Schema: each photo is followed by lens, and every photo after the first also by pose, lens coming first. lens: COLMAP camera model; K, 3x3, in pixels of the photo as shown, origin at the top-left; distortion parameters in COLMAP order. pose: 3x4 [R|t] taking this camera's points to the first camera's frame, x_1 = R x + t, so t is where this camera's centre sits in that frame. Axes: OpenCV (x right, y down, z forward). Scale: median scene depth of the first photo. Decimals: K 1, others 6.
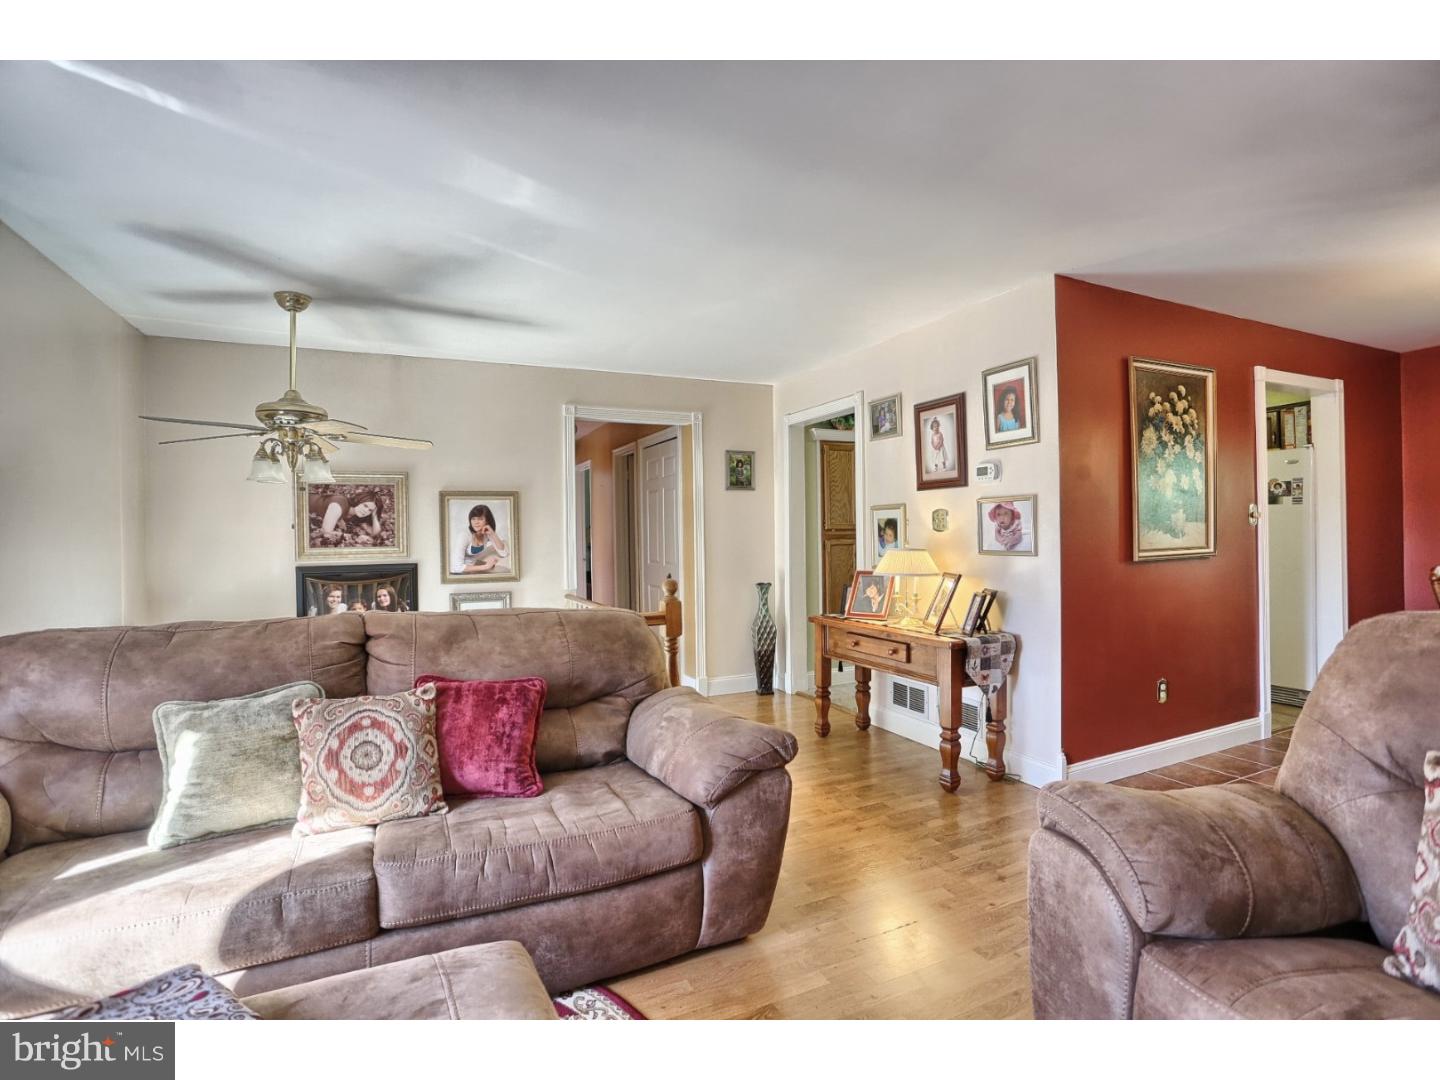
lens RADIAL K [[705.8, 0, 718.5], [0, 705.8, 535.7], [0, 0, 1]] dist [-0.030702, 0.001914]
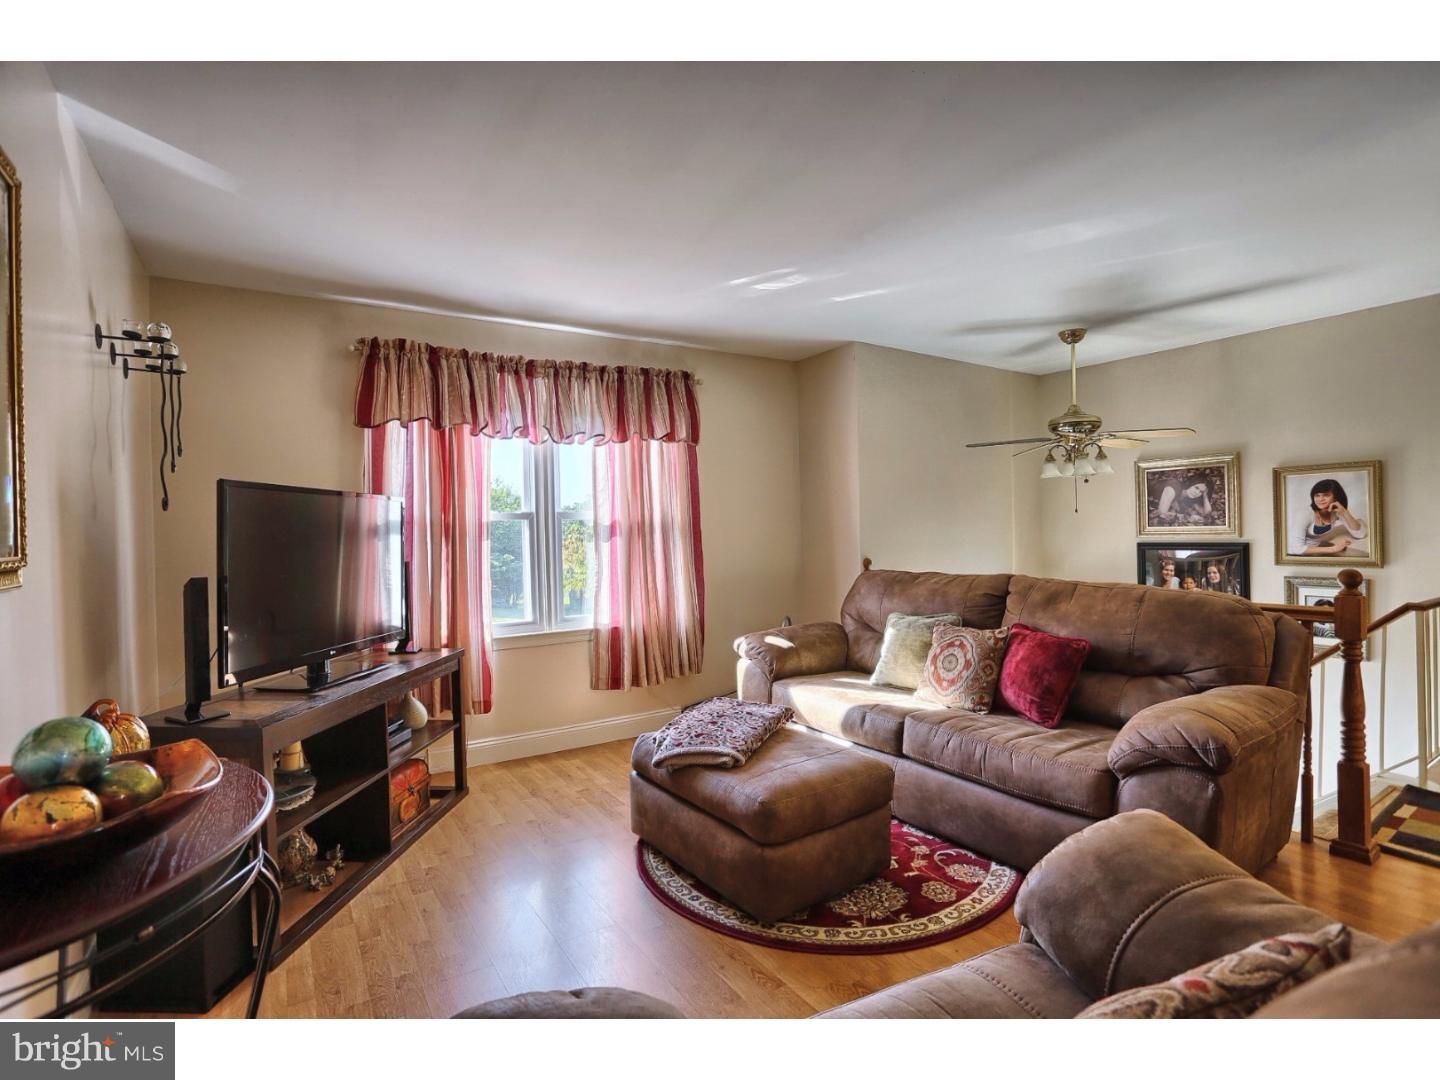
lens RADIAL K [[705.8, 0, 729.8], [0, 705.8, 536.4], [0, 0, 1]] dist [-0.030702, 0.001914]
pose [[0.170703, 0.020552, -0.985108, 0.444850], [0.017802, 0.999555, 0.023938, -0.006862], [0.985162, -0.021623, 0.170261, 0.116456]]
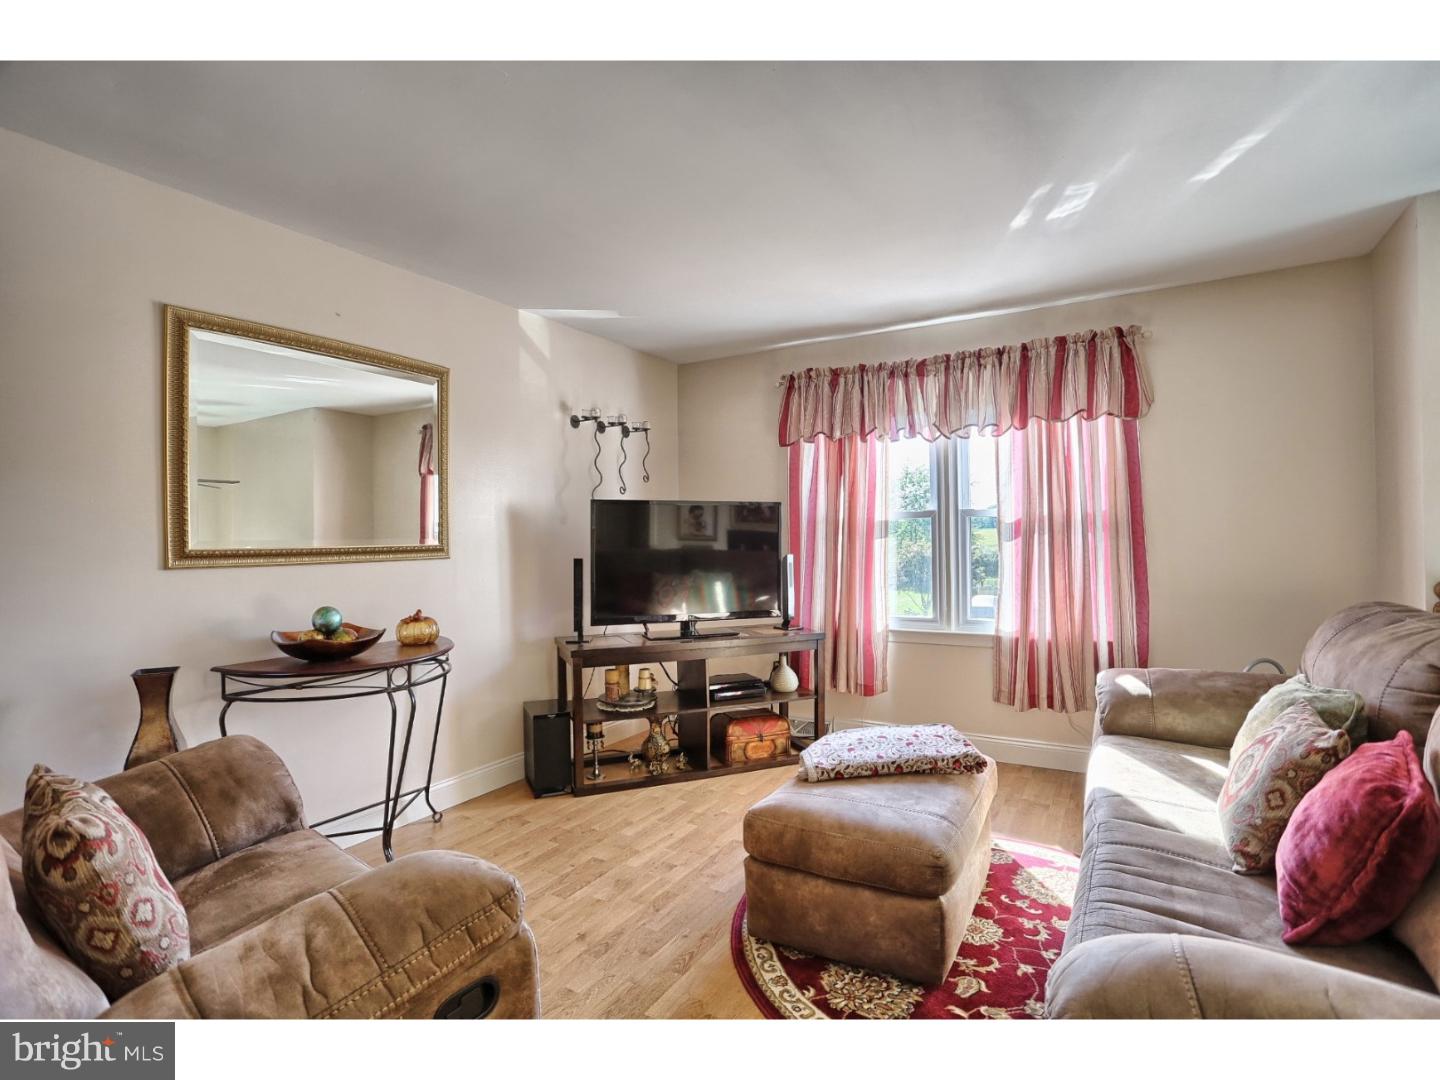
lens RADIAL K [[705.8, 0, 724.1], [0, 705.8, 535.3], [0, 0, 1]] dist [-0.030702, 0.001914]
pose [[-0.813728, 0.019331, -0.580924, 0.252491], [0.016148, 0.999813, 0.010651, -0.001717], [0.581021, -0.000713, -0.813888, 0.617813]]
